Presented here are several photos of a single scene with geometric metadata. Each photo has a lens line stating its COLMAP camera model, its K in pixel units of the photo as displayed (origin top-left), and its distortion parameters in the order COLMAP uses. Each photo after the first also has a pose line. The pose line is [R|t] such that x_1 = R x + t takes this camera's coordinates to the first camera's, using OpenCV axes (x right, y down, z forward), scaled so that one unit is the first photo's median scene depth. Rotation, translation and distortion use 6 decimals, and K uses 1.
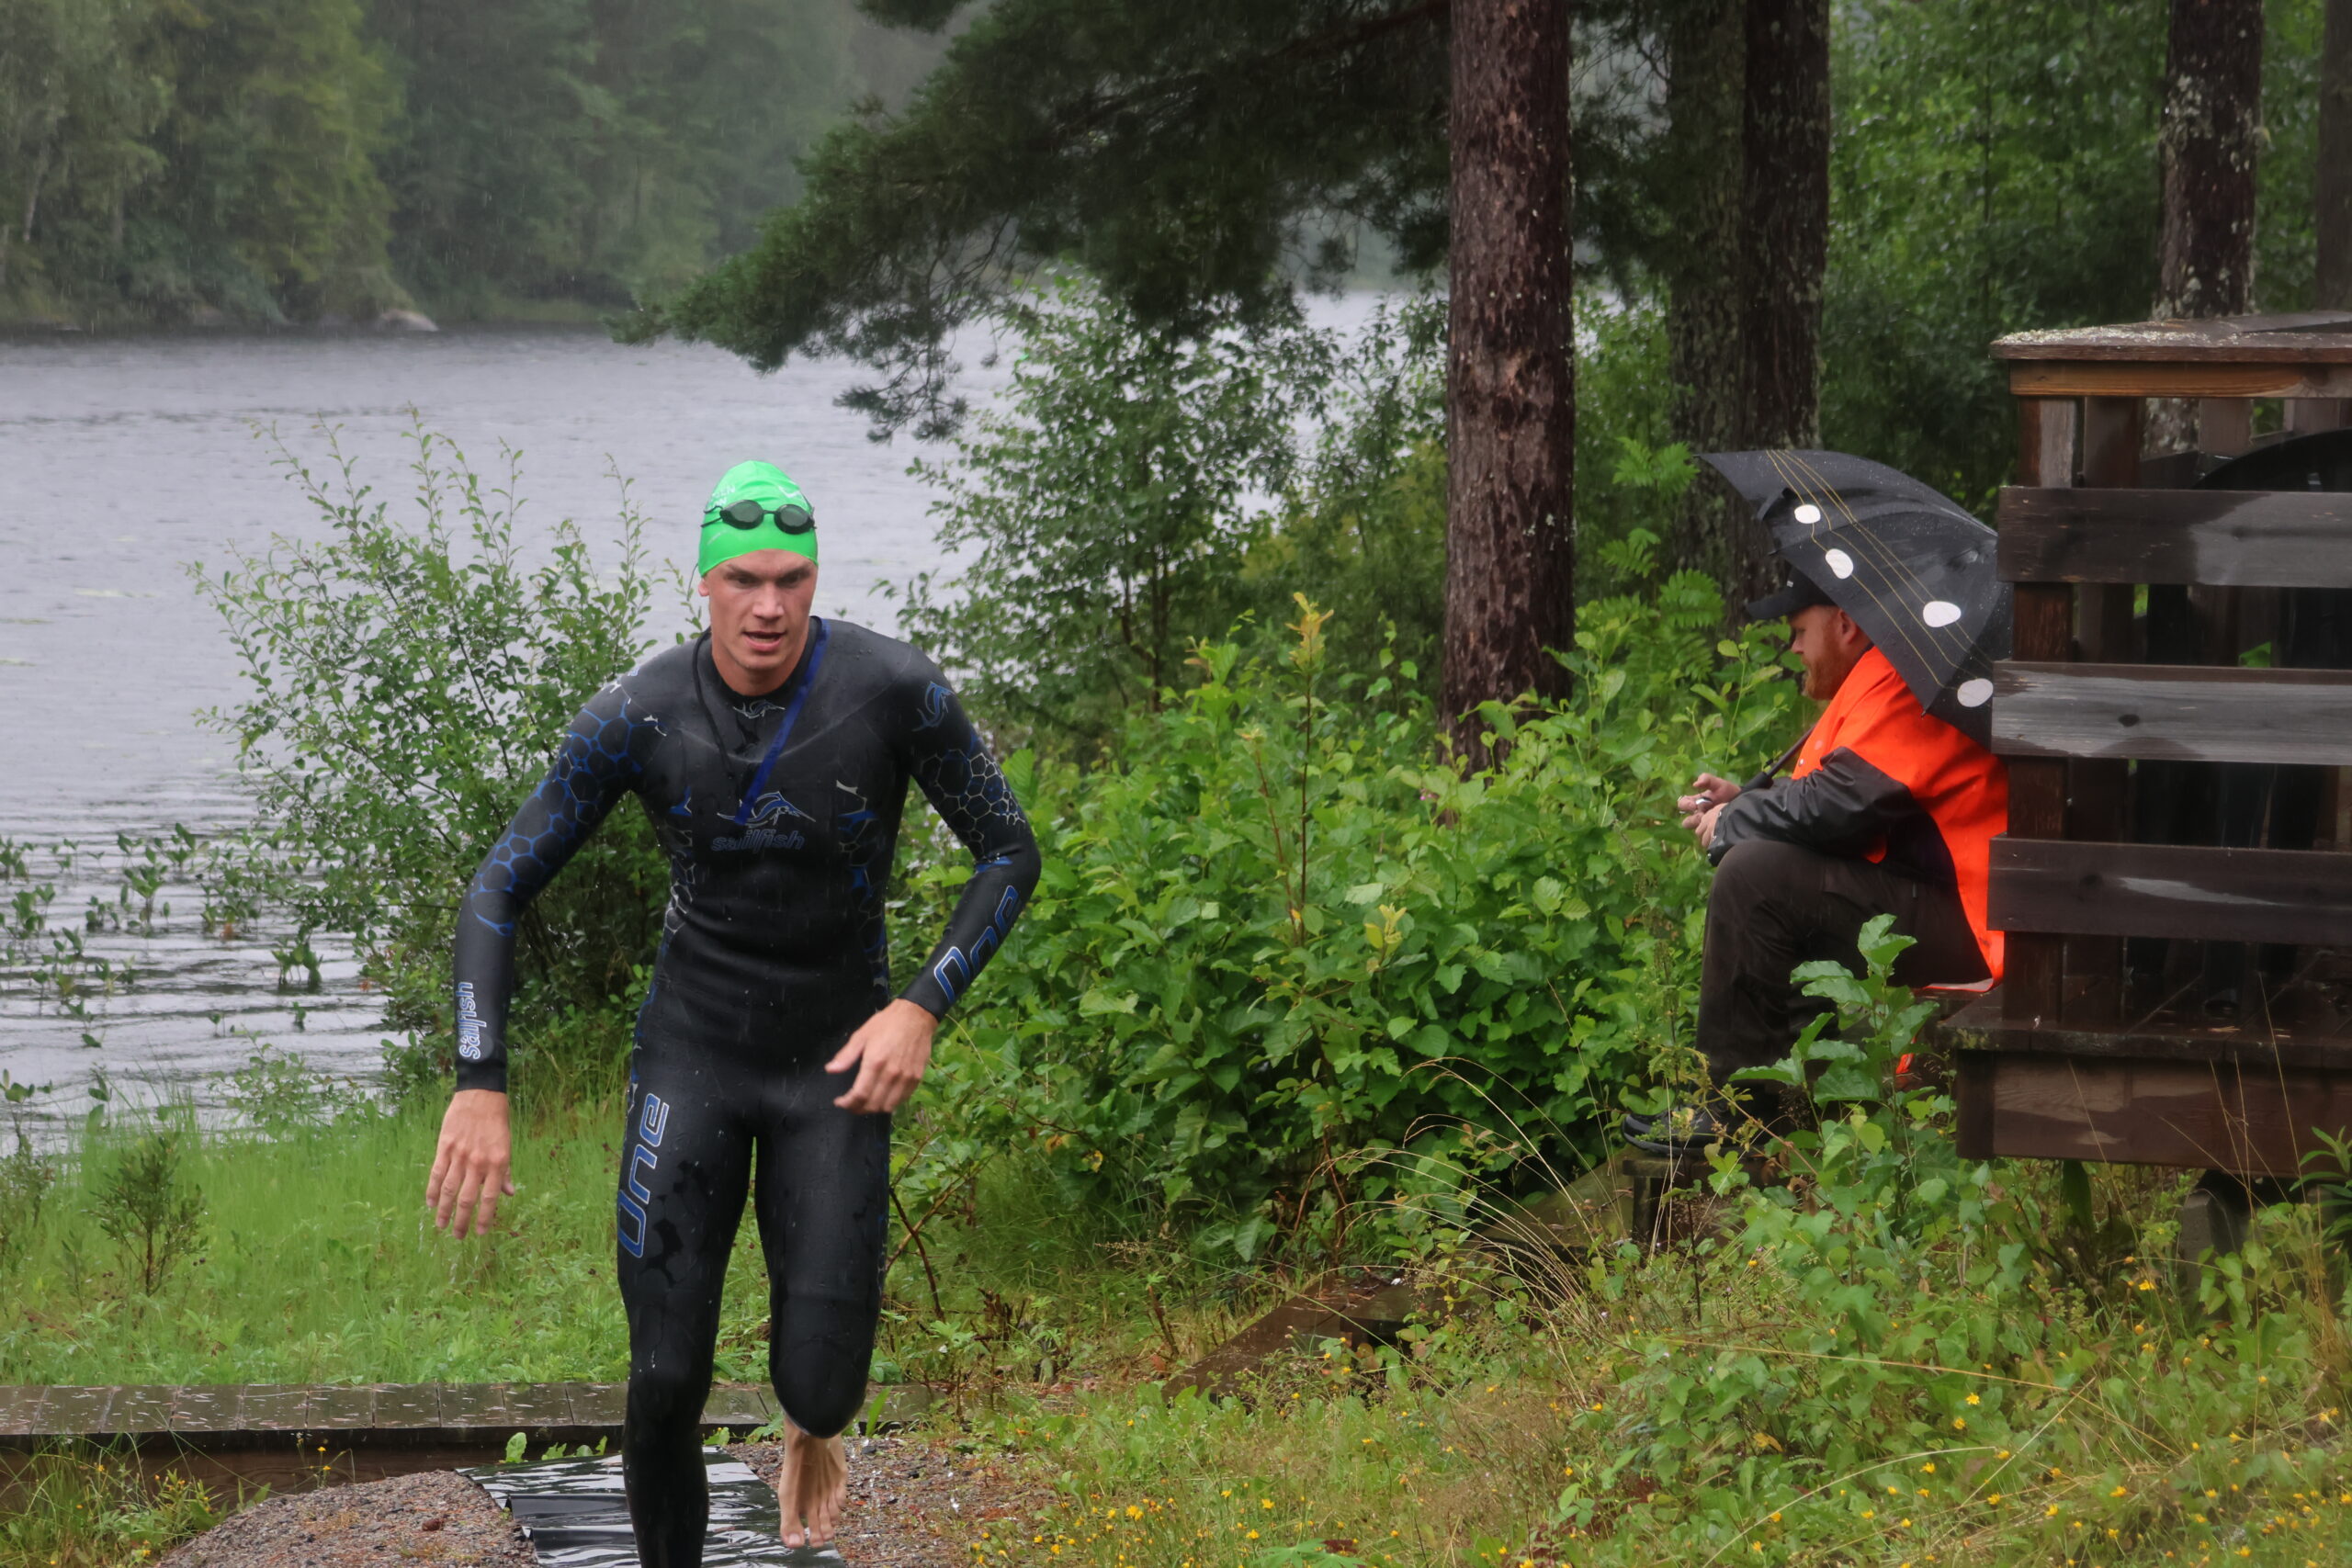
lens RADIAL K [[13697.2, 0, 1127.3], [0, 13697.2, 777.8], [0, 0, 1]] dist [1.465001, 0.944056]
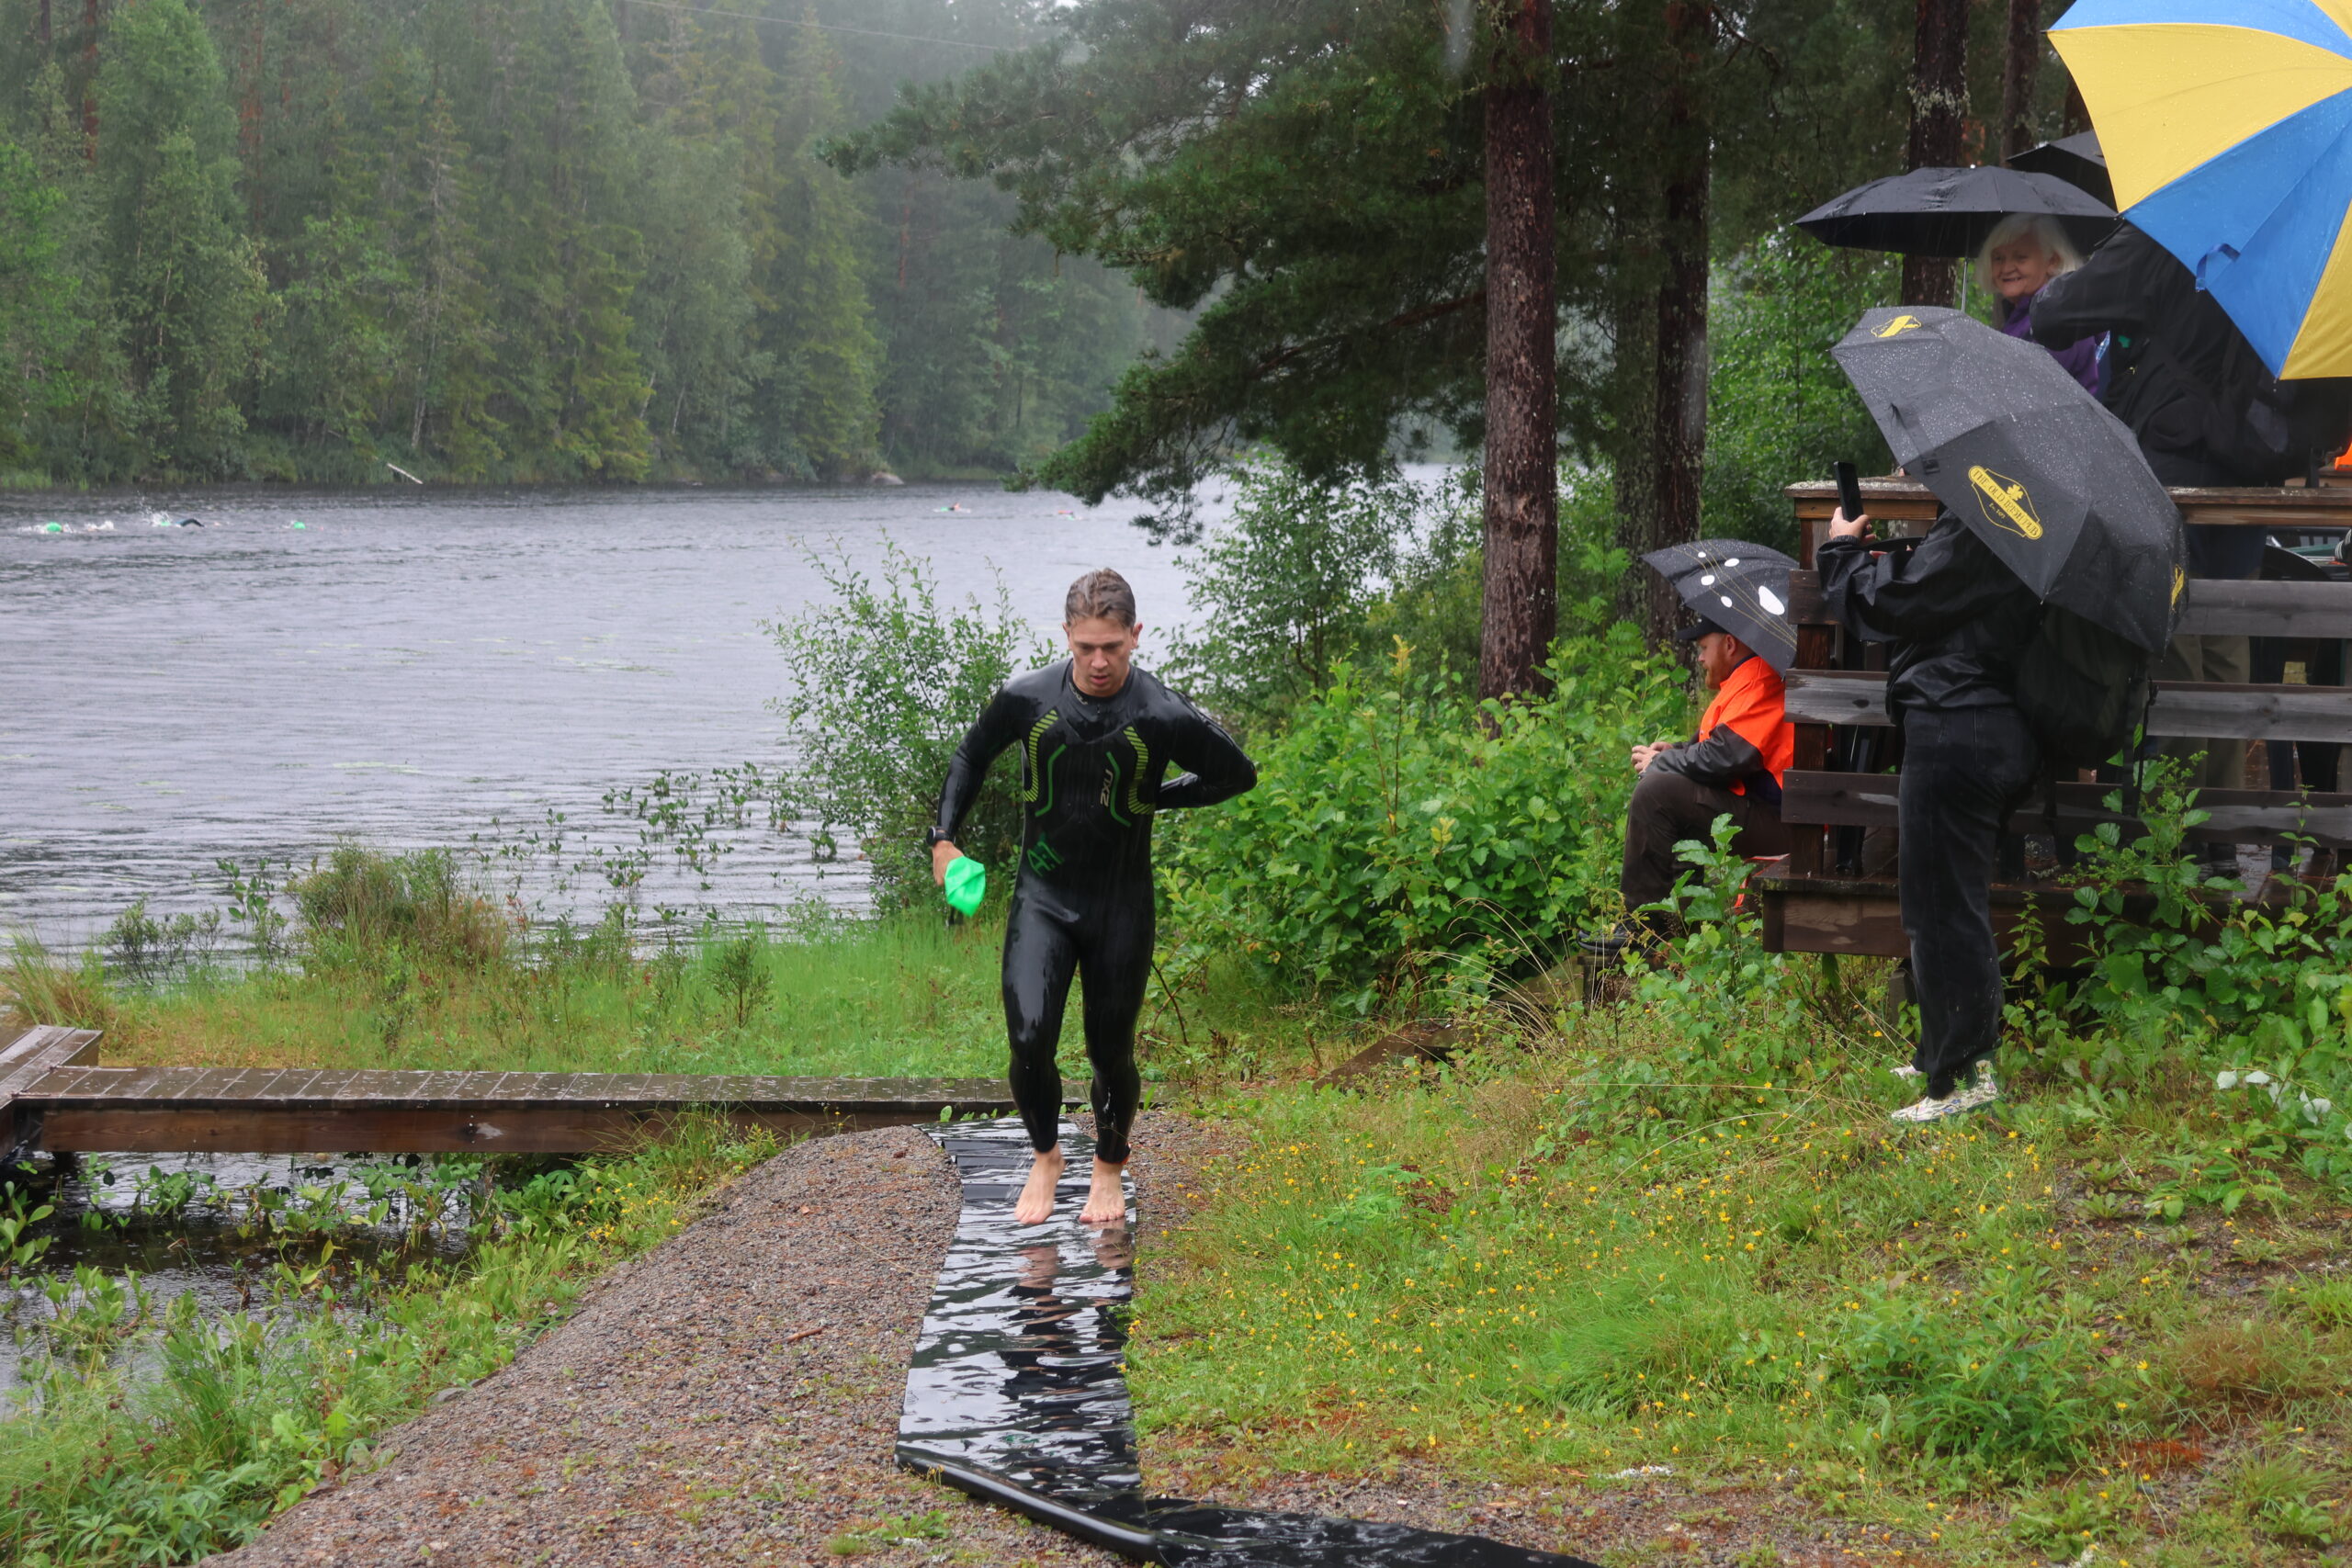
lens RADIAL K [[13697.2, 0, 1127.3], [0, 13697.2, 777.8], [0, 0, 1]] dist [1.465001, 0.944056]
pose [[0.999426, -0.001079, -0.033855, 0.037846], [0.000642, 0.999916, -0.012924, 0.027567], [0.033866, 0.012895, 0.999343, -0.745199]]
